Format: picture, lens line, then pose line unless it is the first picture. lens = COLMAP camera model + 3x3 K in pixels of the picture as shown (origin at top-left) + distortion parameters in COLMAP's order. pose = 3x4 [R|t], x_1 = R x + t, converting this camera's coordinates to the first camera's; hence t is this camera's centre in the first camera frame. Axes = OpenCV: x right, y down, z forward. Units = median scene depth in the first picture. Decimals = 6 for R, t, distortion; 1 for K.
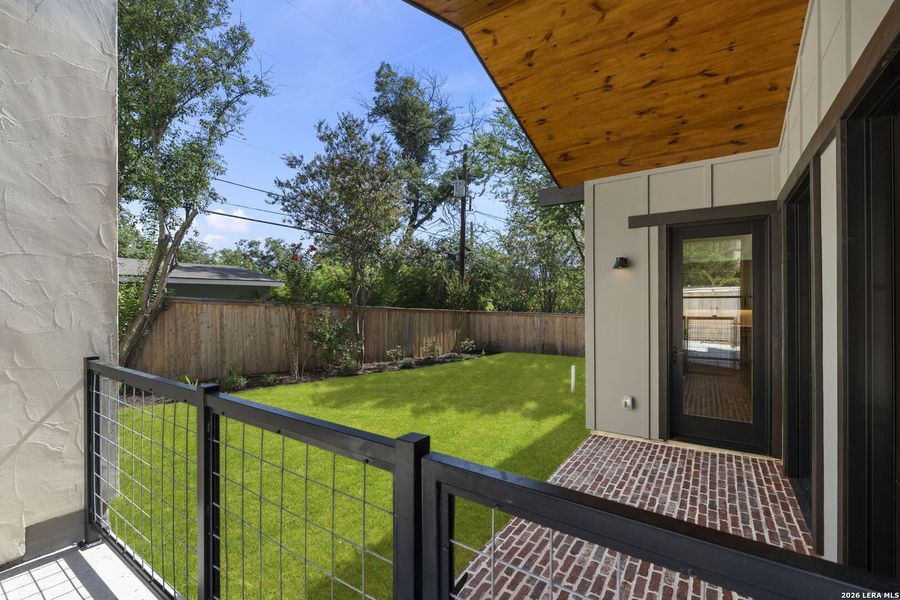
lens RADIAL K [[394.9, 0, 449.0], [0, 394.9, 304.5], [0, 0, 1]] dist [-0.001202, 0.000308]
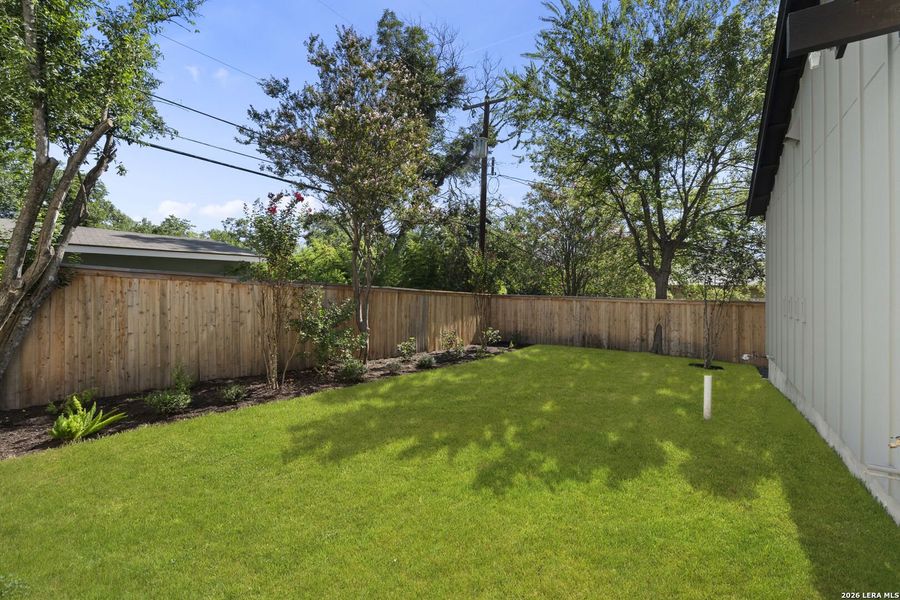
lens RADIAL K [[405.3, 0, 452.2], [0, 405.3, 288.7], [0, 0, 1]] dist [-0.000544, 0.000118]
pose [[0.999872, 0.006353, 0.014659, -0.056247], [-0.006306, 0.999975, -0.003301, 0.009559], [-0.014679, 0.003209, 0.999887, 0.184833]]
